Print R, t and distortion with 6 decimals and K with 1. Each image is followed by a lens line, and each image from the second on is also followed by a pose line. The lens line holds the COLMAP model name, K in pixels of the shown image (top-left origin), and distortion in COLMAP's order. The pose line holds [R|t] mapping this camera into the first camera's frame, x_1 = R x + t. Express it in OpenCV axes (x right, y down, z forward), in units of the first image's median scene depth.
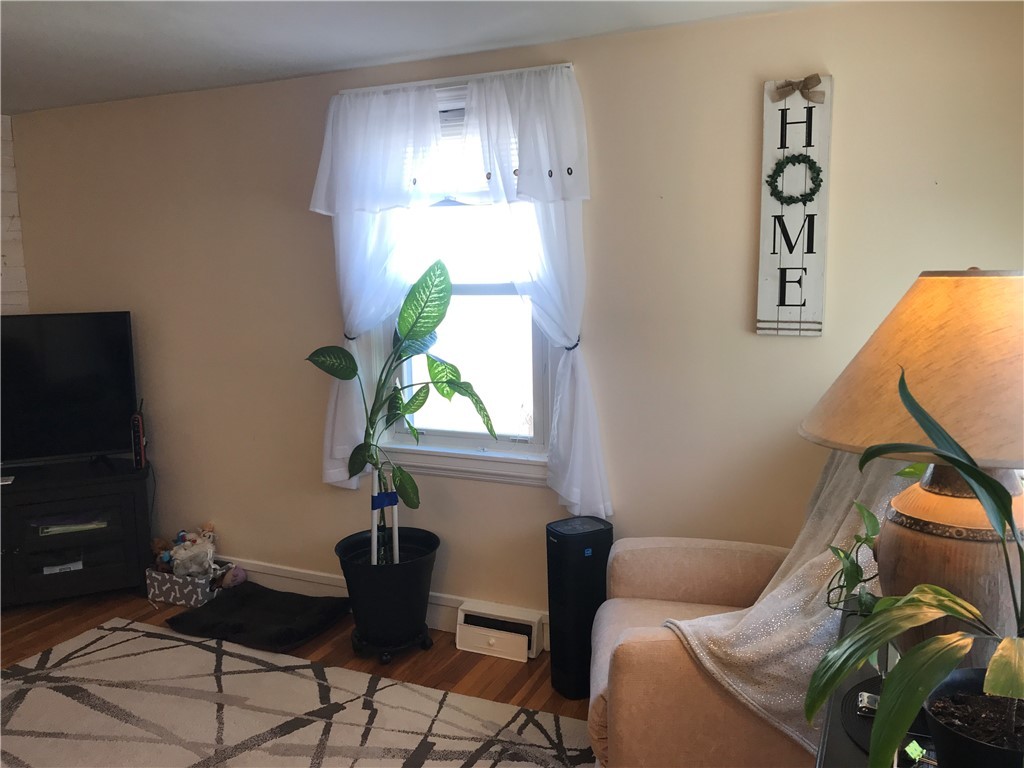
lens RADIAL K [[857.3, 0, 511.4], [0, 857.3, 371.1], [0, 0, 1]] dist [0.009998, 0.004952]
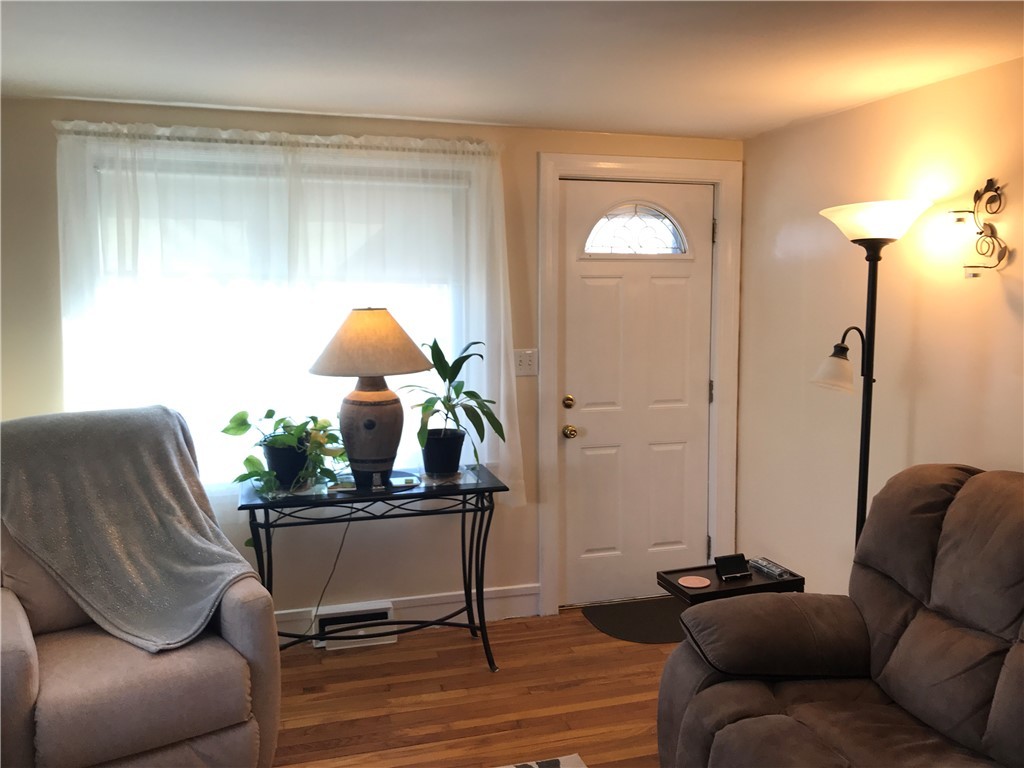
lens RADIAL K [[841.8, 0, 512.0], [0, 841.8, 384.0], [0, 0, 1]] dist [0.021175, 0.008426]
pose [[-0.668632, -0.056721, 0.741427, -0.782670], [0.111129, 0.978266, 0.175059, -0.136826], [-0.735242, 0.199444, -0.647797, 1.112479]]
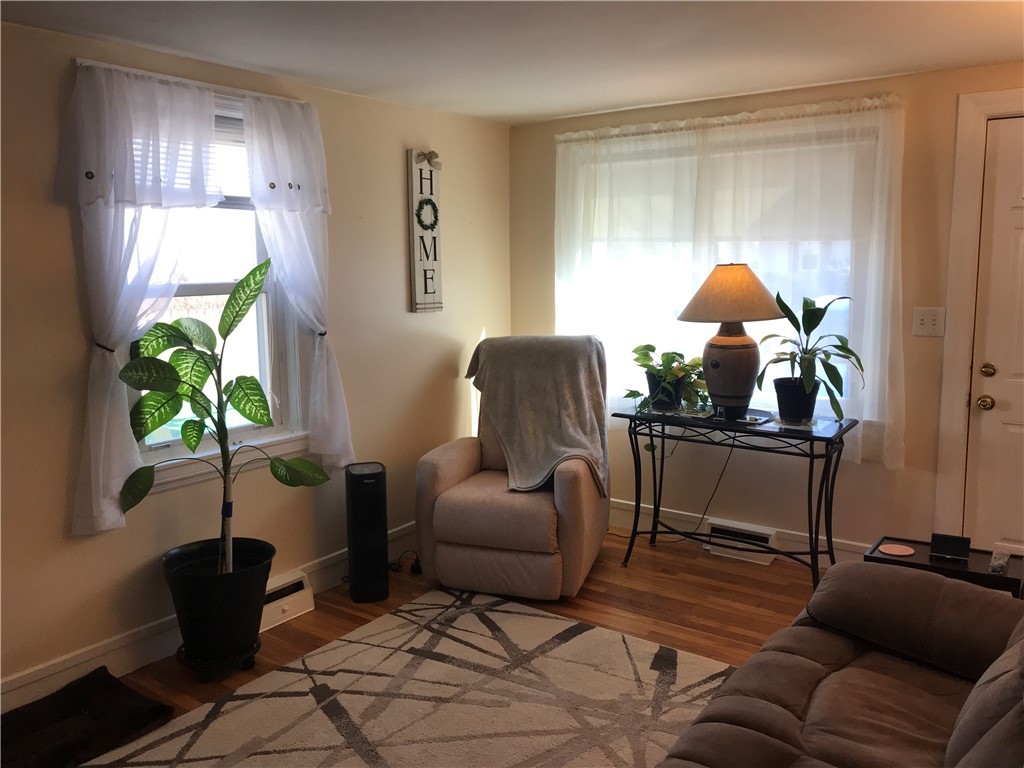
lens RADIAL K [[841.8, 0, 512.0], [0, 841.8, 384.0], [0, 0, 1]] dist [0.021175, 0.008426]
pose [[0.179451, -0.127402, 0.975482, -1.196894], [0.132549, 0.985668, 0.104349, -0.053305], [-0.974796, 0.110574, 0.193766, 0.568584]]
